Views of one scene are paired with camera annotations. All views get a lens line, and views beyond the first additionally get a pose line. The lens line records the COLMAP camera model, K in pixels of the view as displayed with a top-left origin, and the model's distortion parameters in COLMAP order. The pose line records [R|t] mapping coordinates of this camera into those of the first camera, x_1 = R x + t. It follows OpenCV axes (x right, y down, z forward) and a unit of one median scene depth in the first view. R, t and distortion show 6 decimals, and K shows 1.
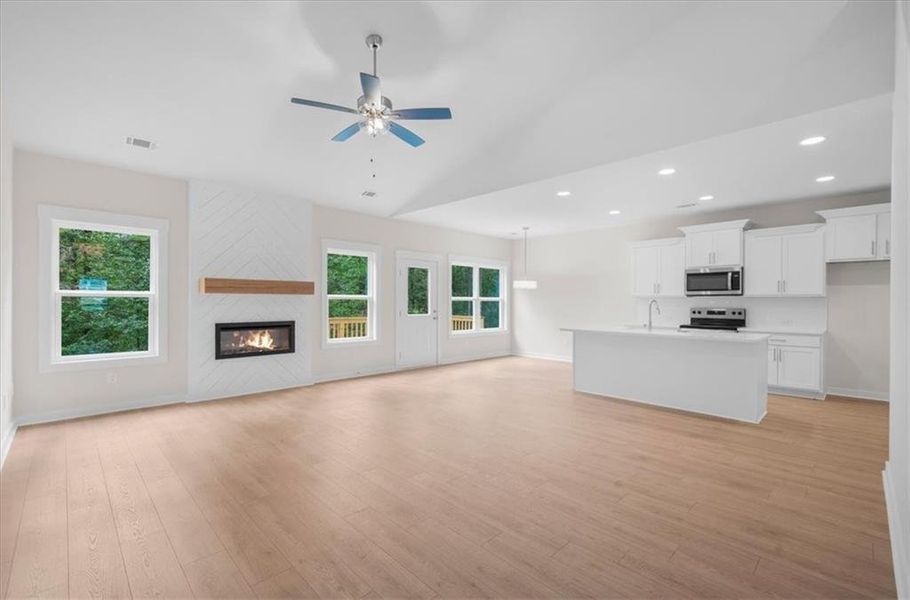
lens RADIAL K [[397.6, 0, 455.5], [0, 397.6, 304.1], [0, 0, 1]] dist [-0.009535, 0.000546]
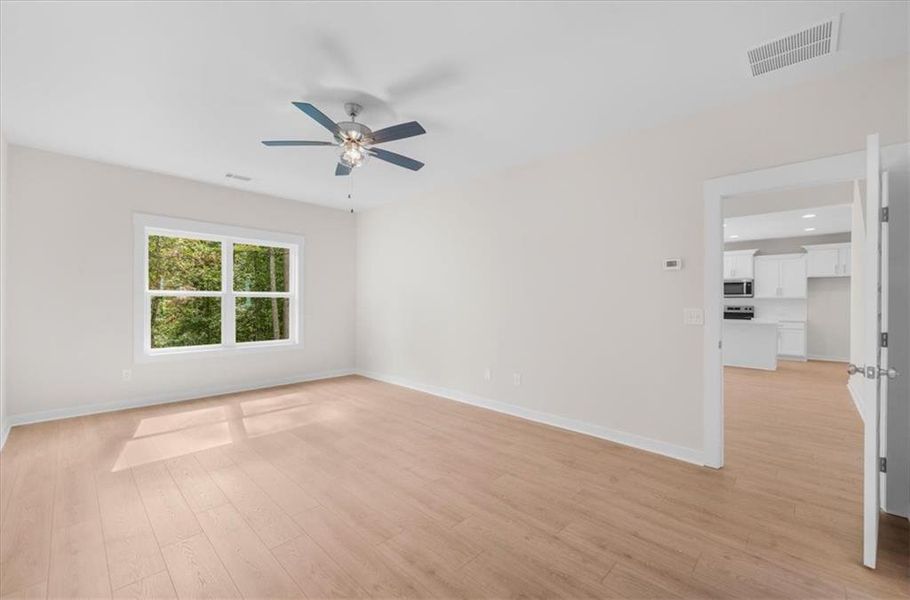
lens RADIAL K [[397.6, 0, 448.5], [0, 397.6, 301.4], [0, 0, 1]] dist [-0.009535, 0.000546]
pose [[0.996780, 0.002302, 0.080151, -0.209012], [-0.001947, 0.999988, -0.004506, 0.001149], [-0.080160, 0.004335, 0.996773, -0.158480]]
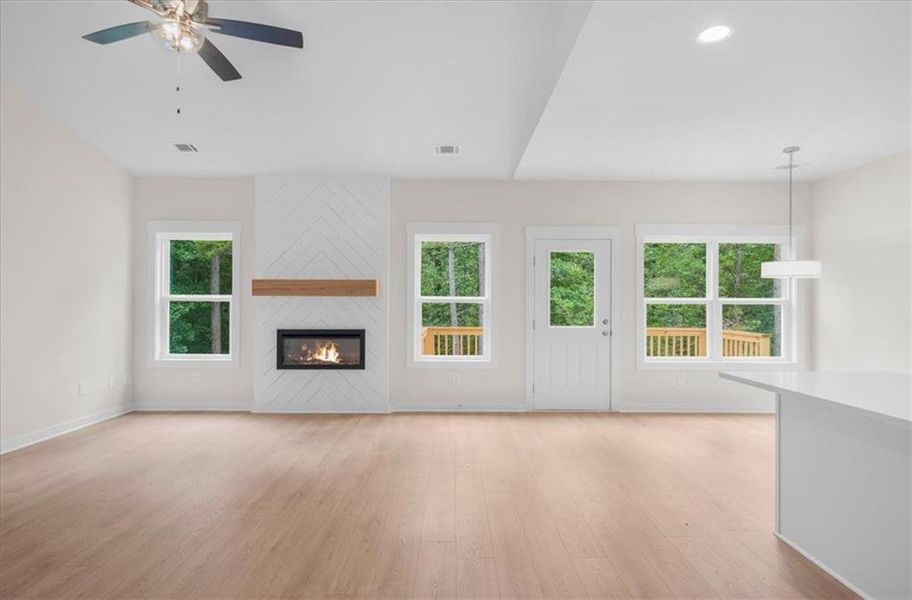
lens RADIAL K [[478.7, 0, 455.4], [0, 478.7, 303.8], [0, 0, 1]] dist [0.012896, 0.002618]
pose [[0.715005, -0.003004, -0.699113, 0.451875], [-0.006512, 0.999919, -0.010956, -0.000273], [0.699089, 0.012386, 0.714928, 0.497143]]
